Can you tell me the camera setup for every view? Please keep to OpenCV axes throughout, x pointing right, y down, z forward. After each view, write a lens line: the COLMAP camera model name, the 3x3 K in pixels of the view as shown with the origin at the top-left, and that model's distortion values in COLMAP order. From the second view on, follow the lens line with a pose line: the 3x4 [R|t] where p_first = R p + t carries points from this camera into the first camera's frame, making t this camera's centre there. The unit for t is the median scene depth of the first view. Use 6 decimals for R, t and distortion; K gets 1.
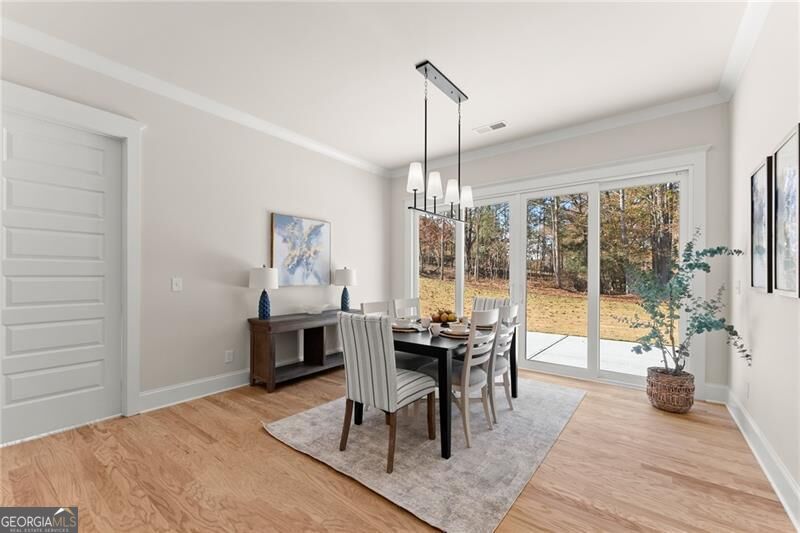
lens RADIAL K [[322.7, 0, 400.0], [0, 322.7, 266.5], [0, 0, 1]] dist [-0.000568, -0.000053]
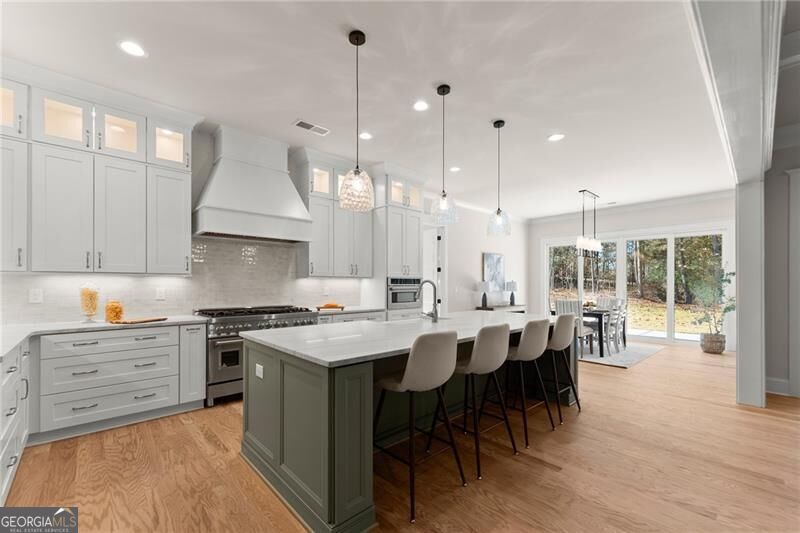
lens RADIAL K [[334.7, 0, 399.8], [0, 334.7, 278.3], [0, 0, 1]] dist [0.001133, 0.000120]
pose [[0.986962, -0.004683, -0.160888, -0.536263], [0.005778, 0.999963, 0.006343, -0.028587], [0.160852, -0.007190, 0.986952, -0.990096]]
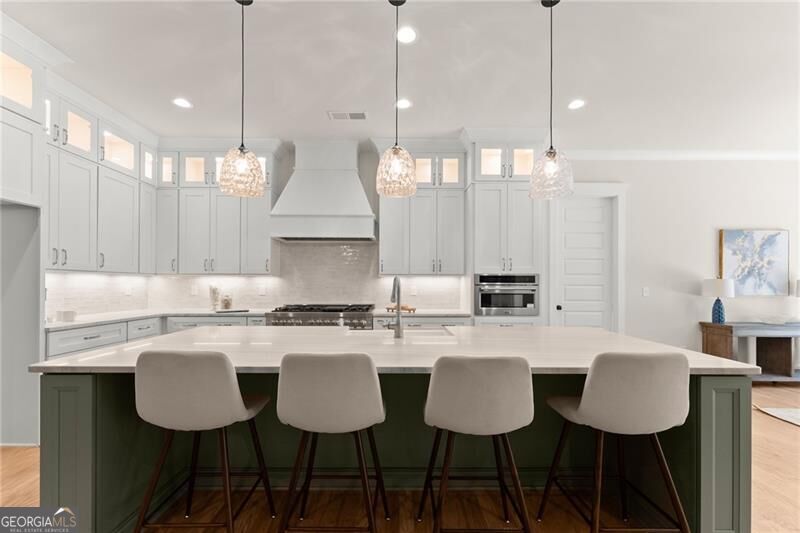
lens RADIAL K [[326.3, 0, 400.7], [0, 326.3, 283.5], [0, 0, 1]] dist [0.010085, 0.000239]
pose [[0.622460, -0.000693, -0.782651, -0.182855], [0.018794, 0.999724, 0.014063, -0.015643], [0.782426, -0.023463, 0.622302, -0.549110]]
